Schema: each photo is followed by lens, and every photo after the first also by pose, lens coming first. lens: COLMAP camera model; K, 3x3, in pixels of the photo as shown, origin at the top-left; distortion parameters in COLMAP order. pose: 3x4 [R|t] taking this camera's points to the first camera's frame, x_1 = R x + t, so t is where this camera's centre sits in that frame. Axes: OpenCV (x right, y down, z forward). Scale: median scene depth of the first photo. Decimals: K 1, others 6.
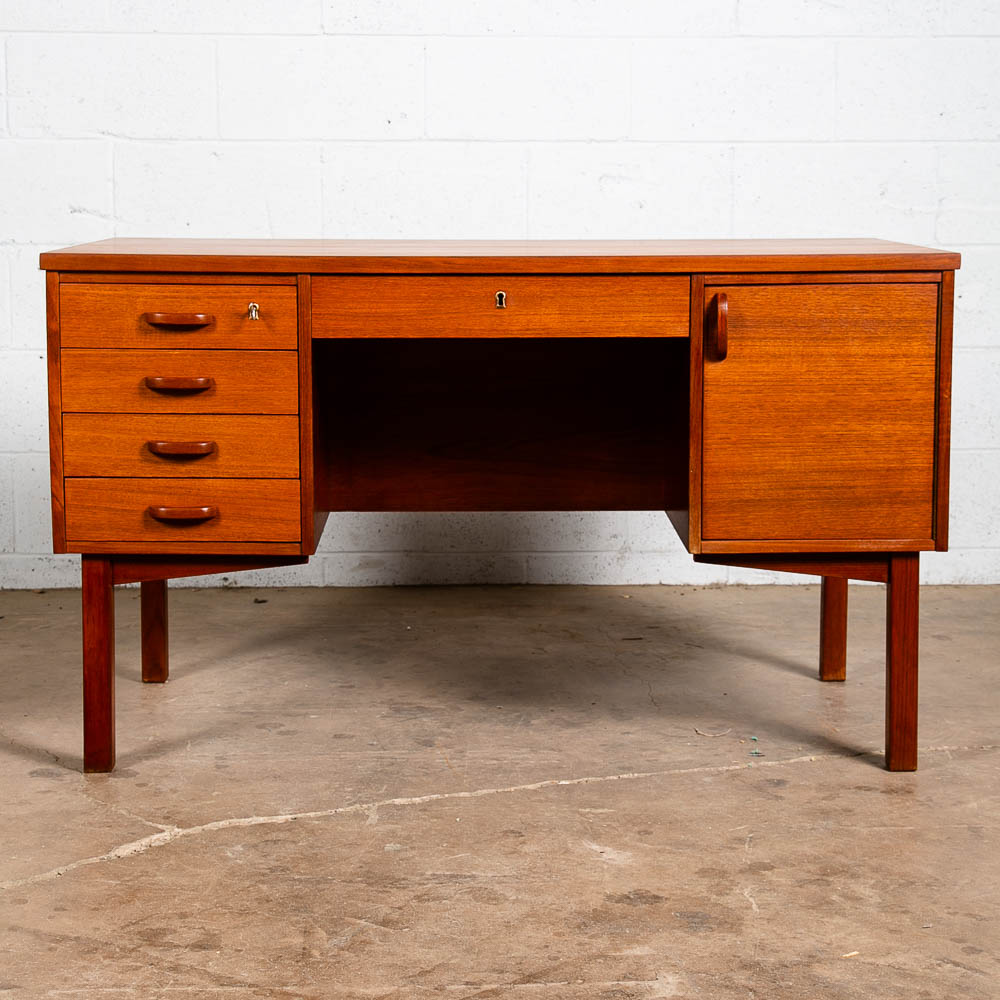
lens RADIAL K [[1954.5, 0, 493.2], [0, 1954.5, 475.8], [0, 0, 1]] dist [0.078959, 0.000000]
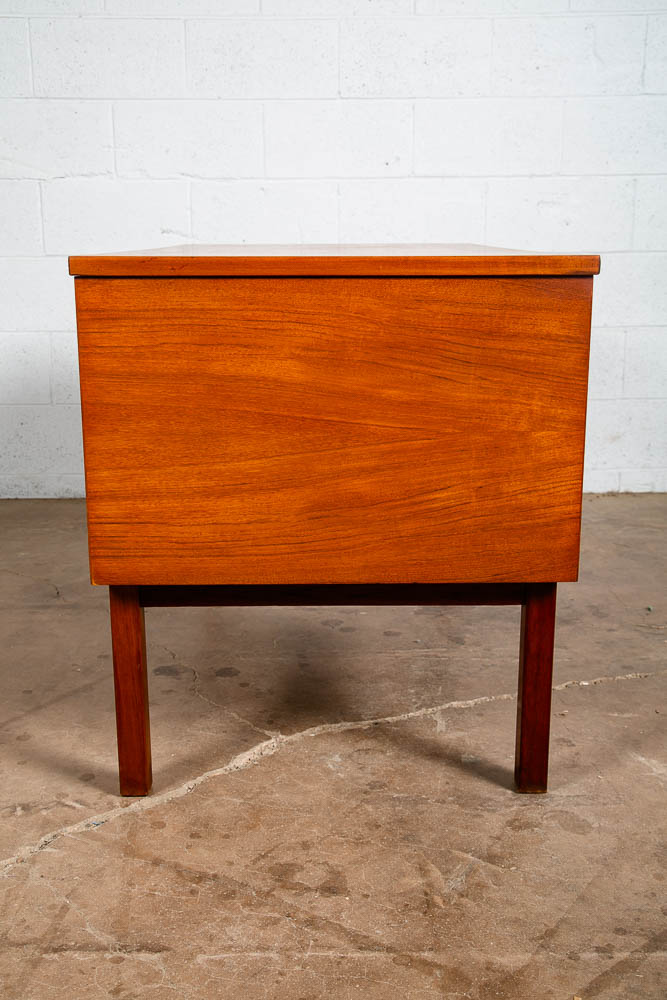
lens RADIAL K [[1085.8, 0, 353.0], [0, 1085.8, 510.9], [0, 0, 1]] dist [0.044486, 0.000000]
pose [[0.999655, -0.003319, -0.026060, -0.098419], [0.005933, 0.994882, 0.100866, -0.023466], [0.025592, -0.100985, 0.994559, 0.349534]]
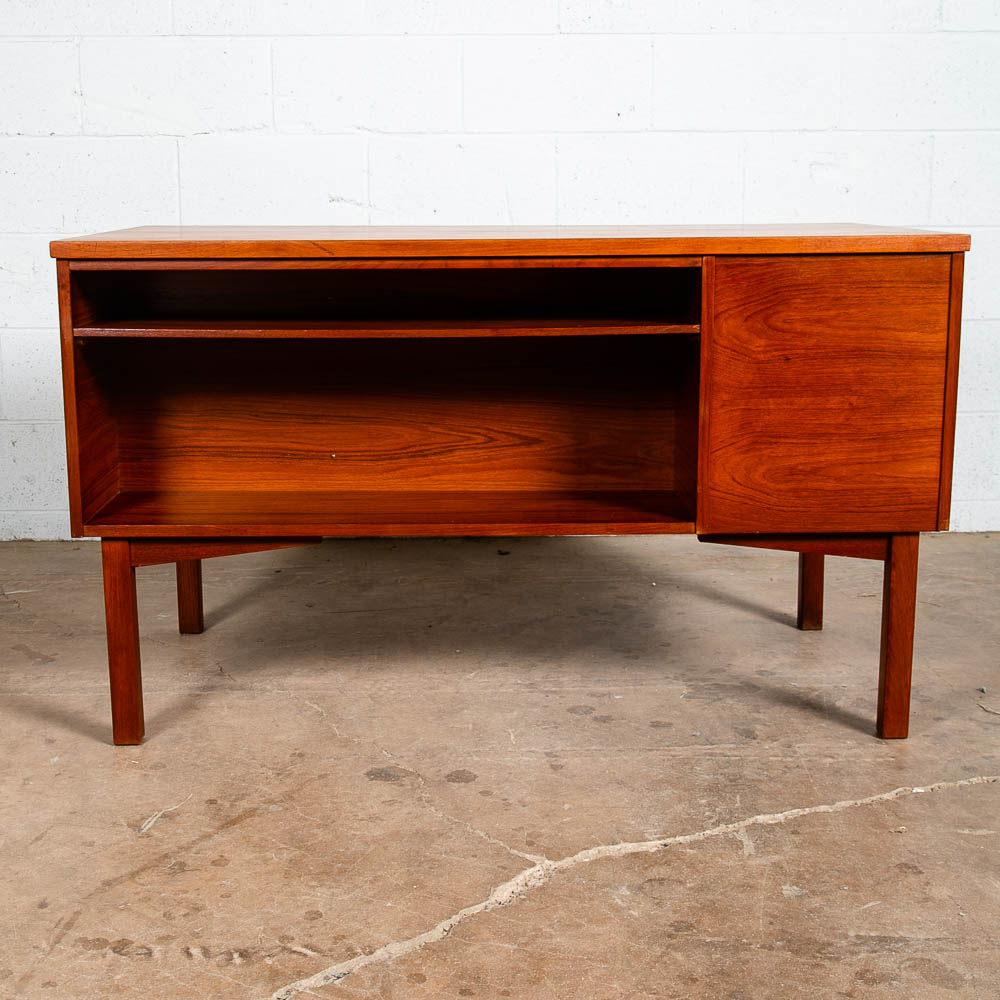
lens RADIAL K [[1426.9, 0, 516.0], [0, 1426.9, 506.1], [0, 0, 1]] dist [-0.018456, 0.000000]
pose [[0.999729, -0.004338, -0.022884, -0.158245], [0.006105, 0.996957, 0.077720, -0.043199], [0.022477, -0.077839, 0.996713, 0.326566]]
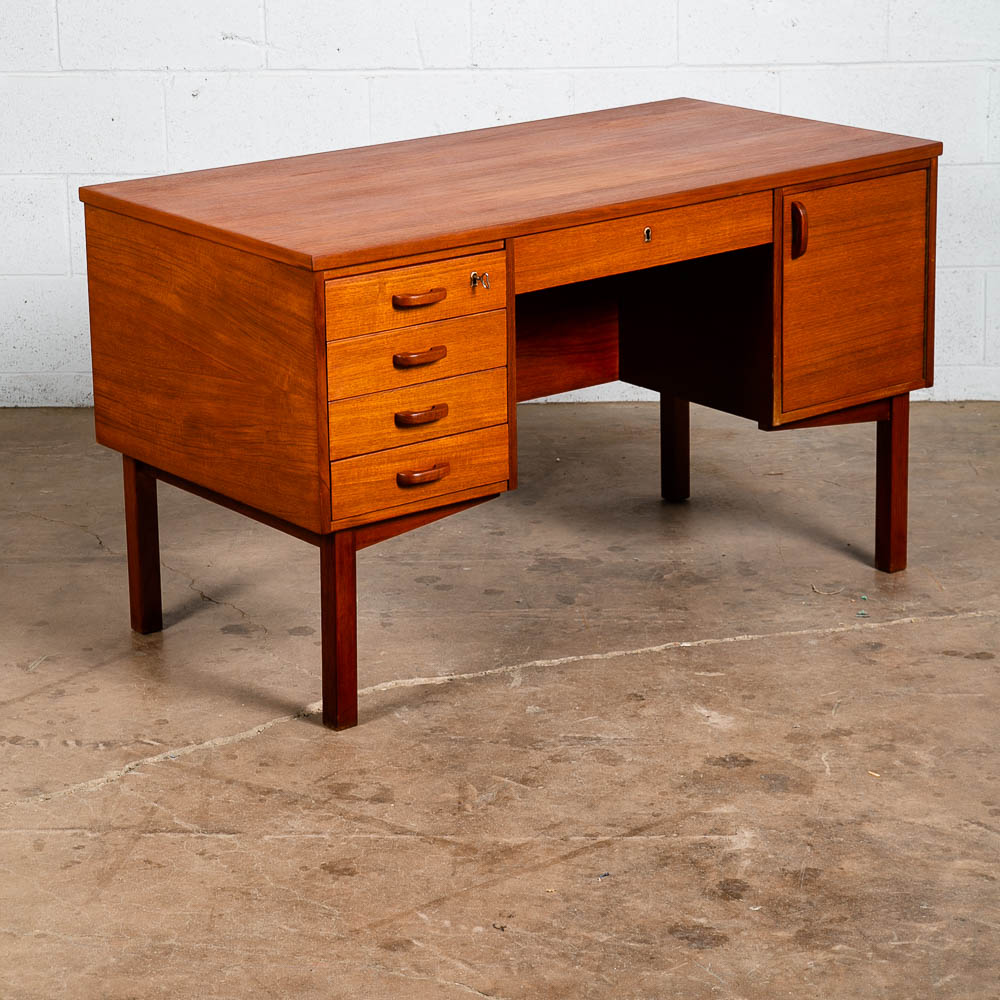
lens RADIAL K [[2423.6, 0, 515.6], [0, 2423.6, 400.4], [0, 0, 1]] dist [0.167106, 0.000000]
pose [[0.997313, 0.000680, -0.073253, 0.044445], [0.007987, 0.992987, 0.117953, -0.164247], [0.072819, -0.118221, 0.990314, -0.422410]]
